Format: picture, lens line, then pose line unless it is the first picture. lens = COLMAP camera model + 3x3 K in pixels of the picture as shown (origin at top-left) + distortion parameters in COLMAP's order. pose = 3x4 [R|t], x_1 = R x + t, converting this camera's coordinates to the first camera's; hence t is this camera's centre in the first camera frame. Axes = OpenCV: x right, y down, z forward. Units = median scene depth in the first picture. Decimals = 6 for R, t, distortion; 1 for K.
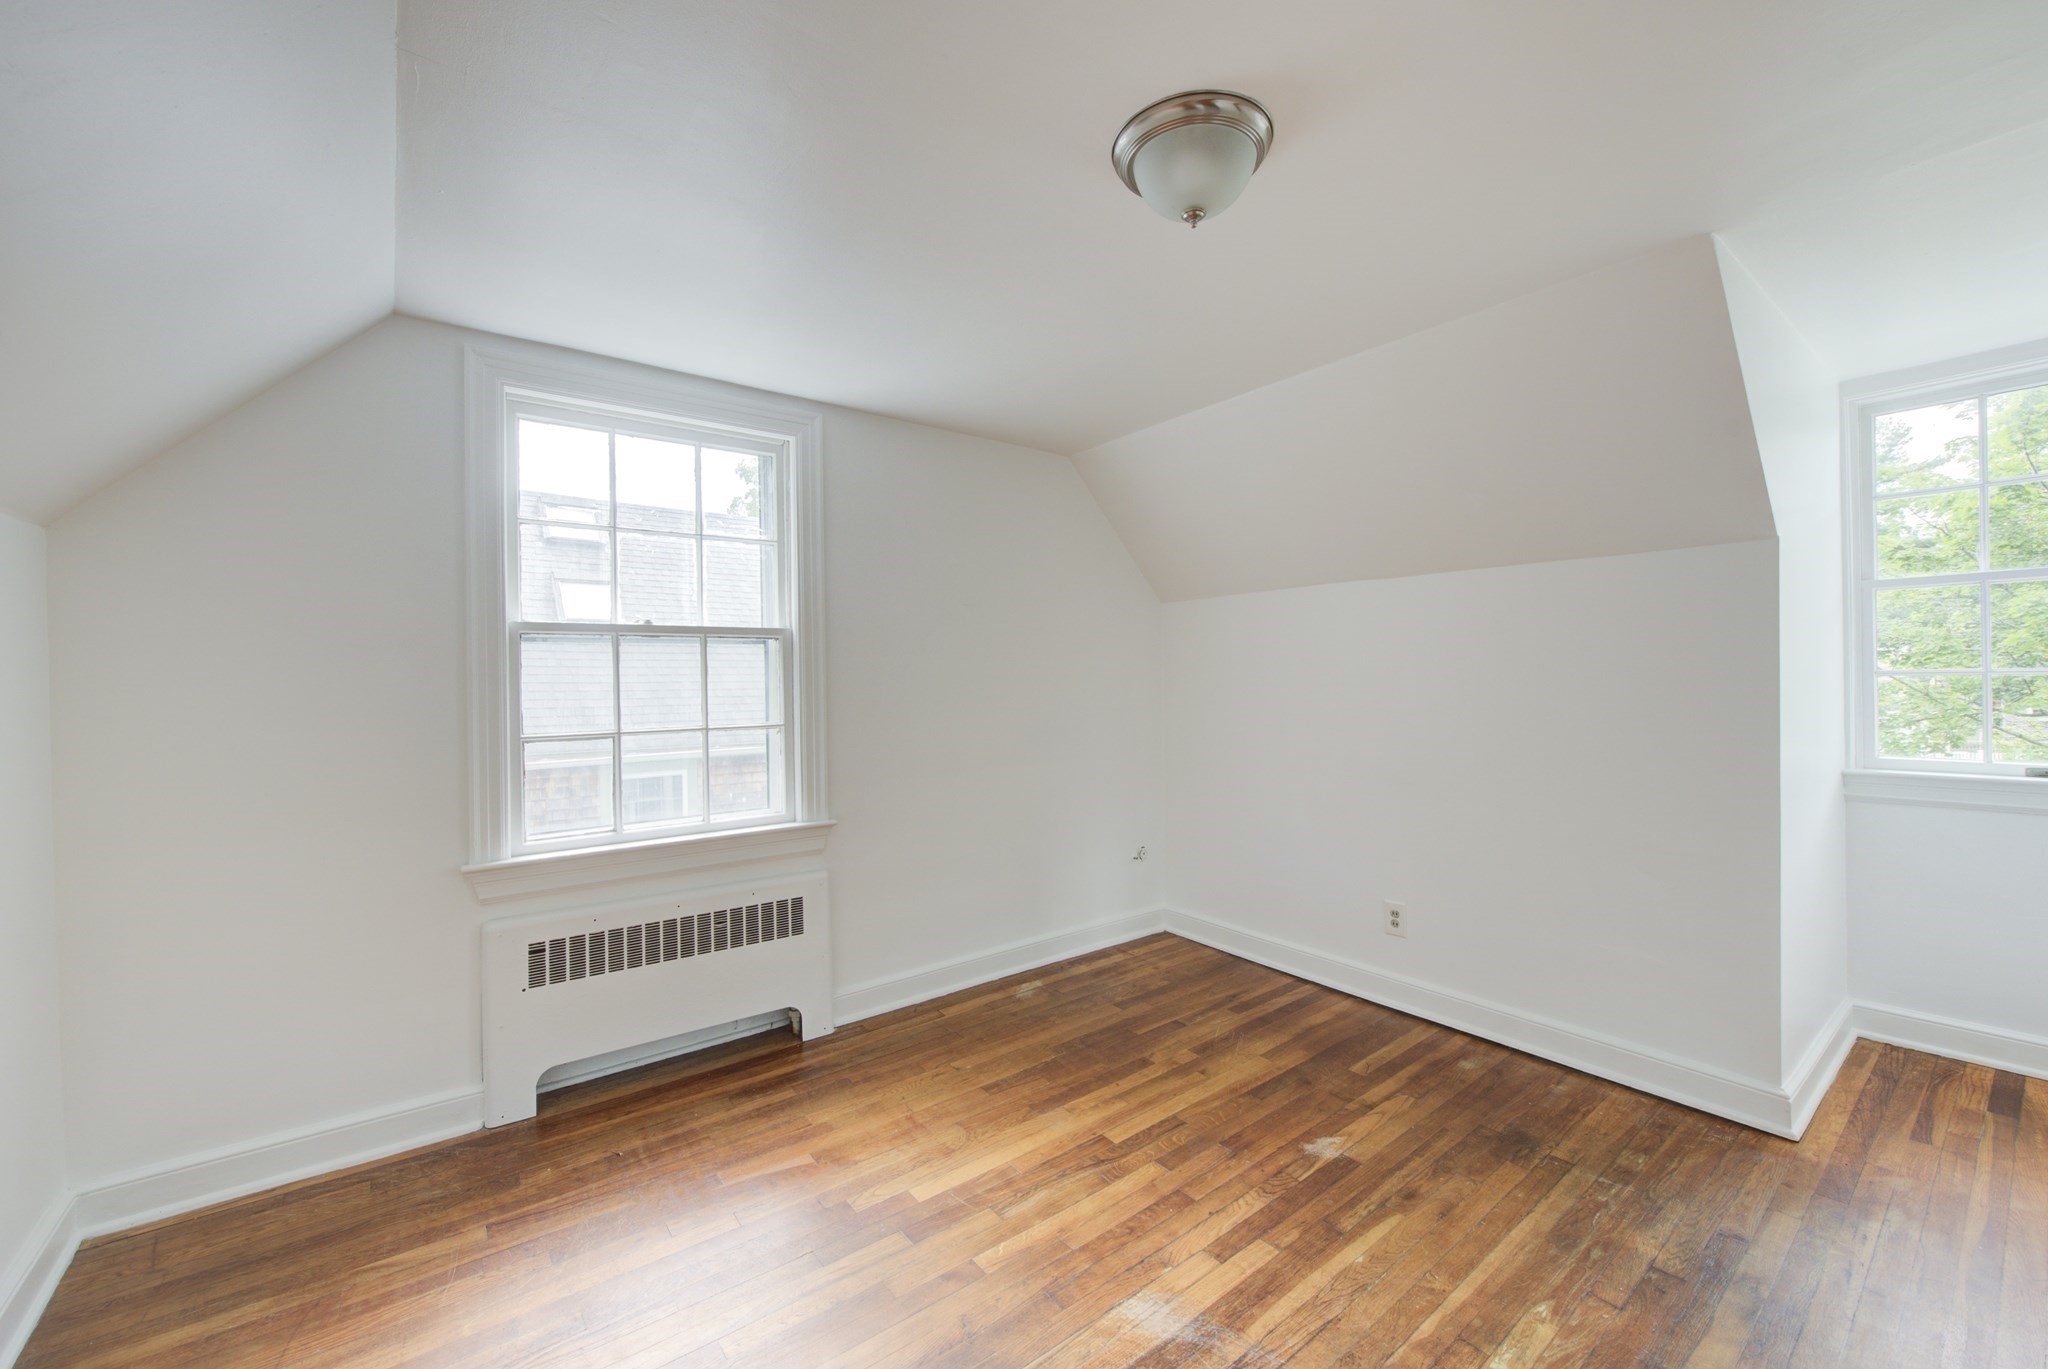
lens RADIAL K [[809.1, 0, 1020.1], [0, 809.1, 681.0], [0, 0, 1]] dist [0.000162, -0.000361]
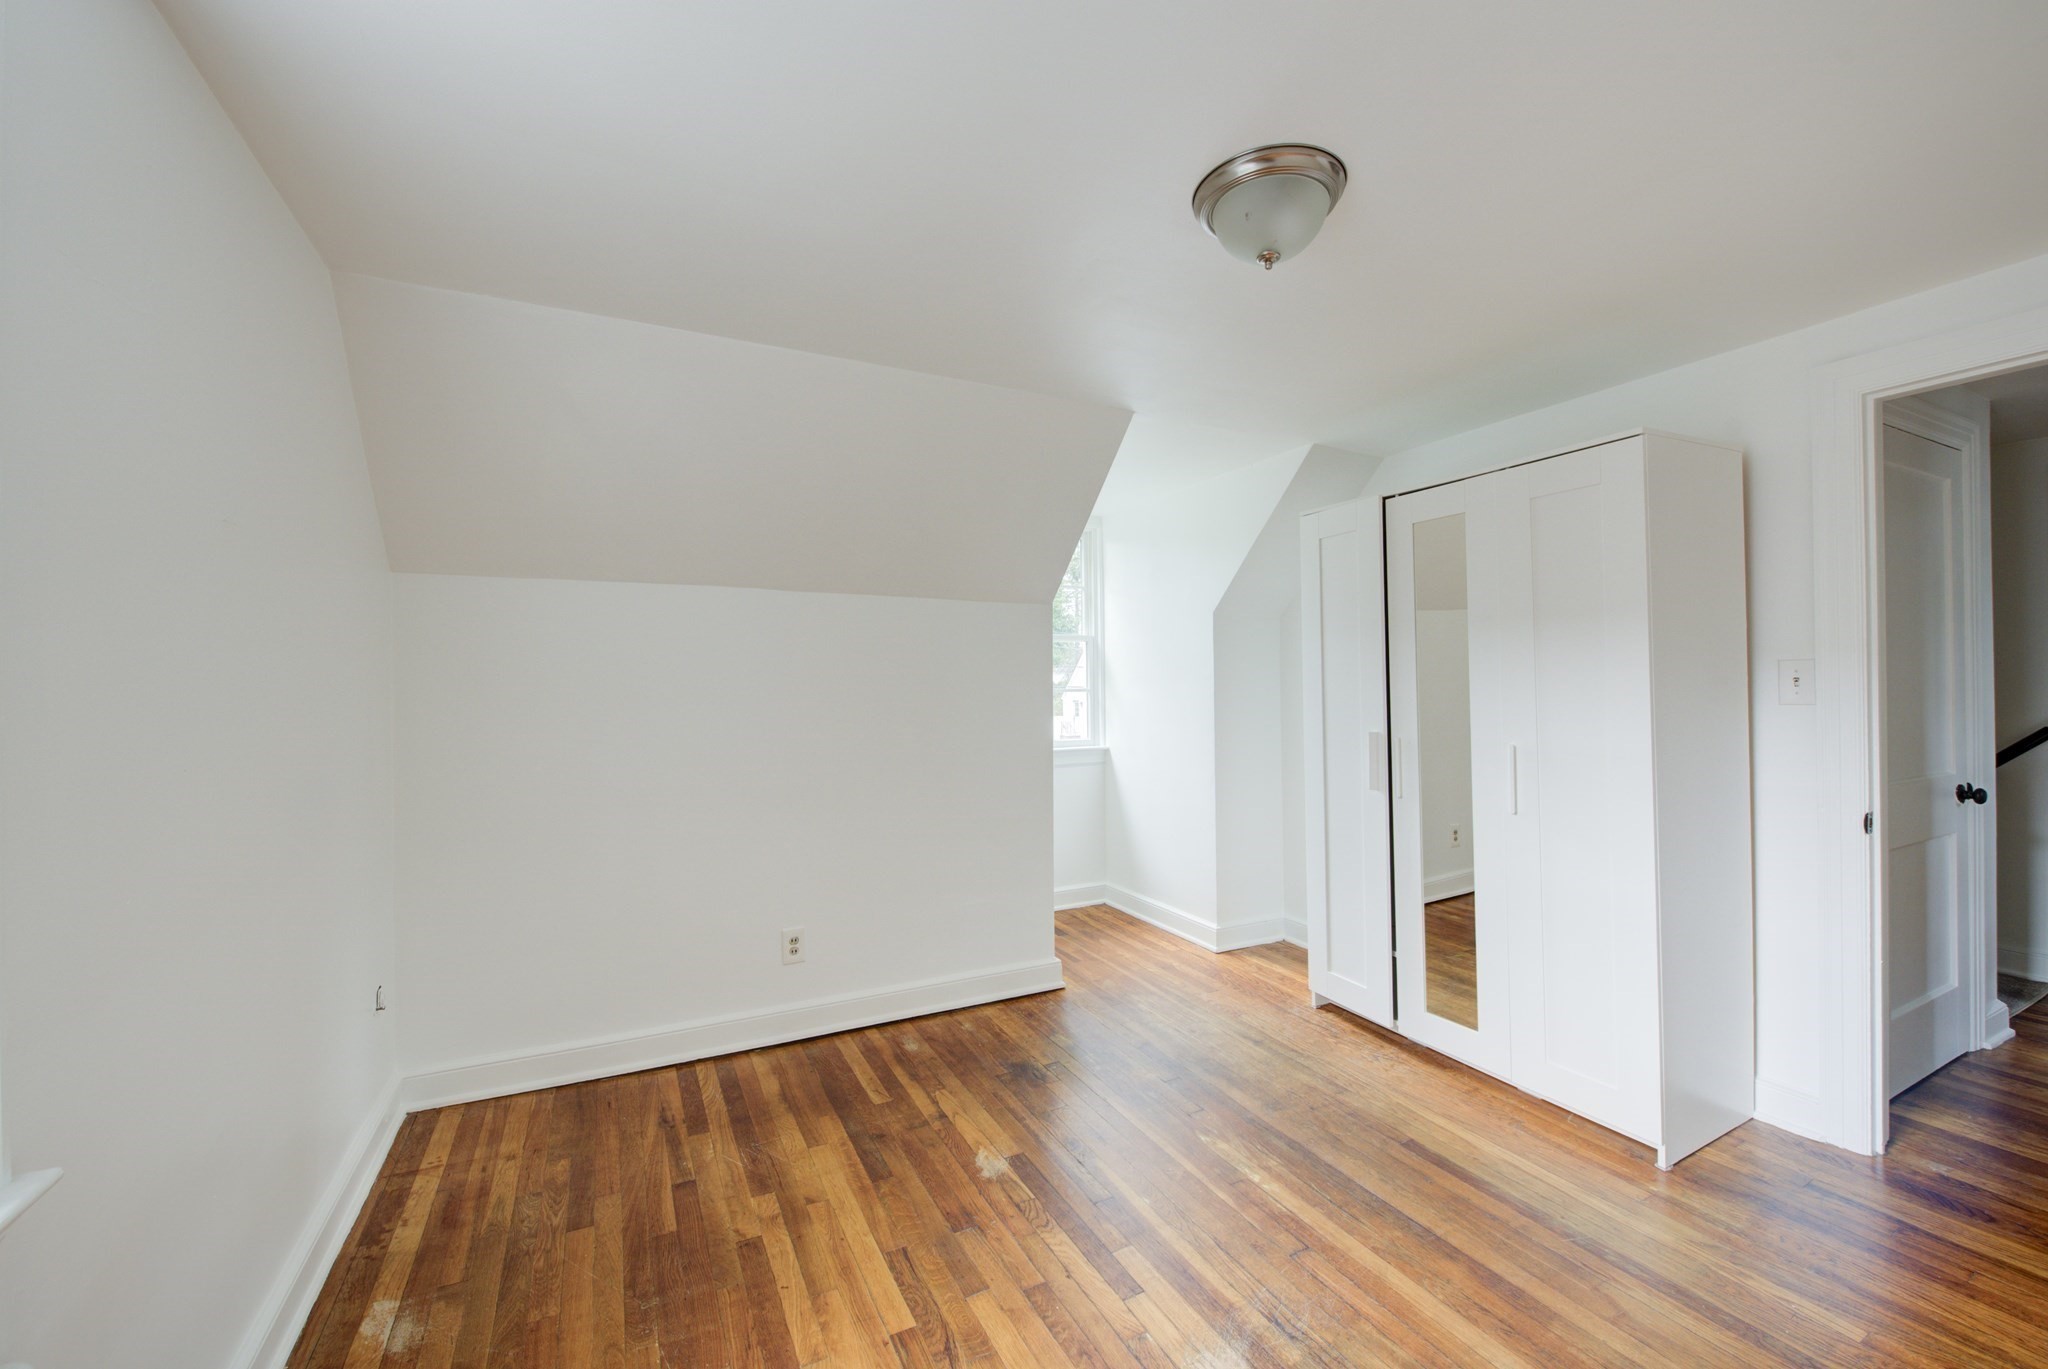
lens RADIAL K [[809.1, 0, 1020.1], [0, 809.1, 681.0], [0, 0, 1]] dist [0.000162, -0.000361]
pose [[0.174420, 0.017109, 0.984523, -0.531134], [0.005961, 0.999812, -0.018430, -0.000925], [-0.984653, 0.009084, 0.174285, 0.684242]]
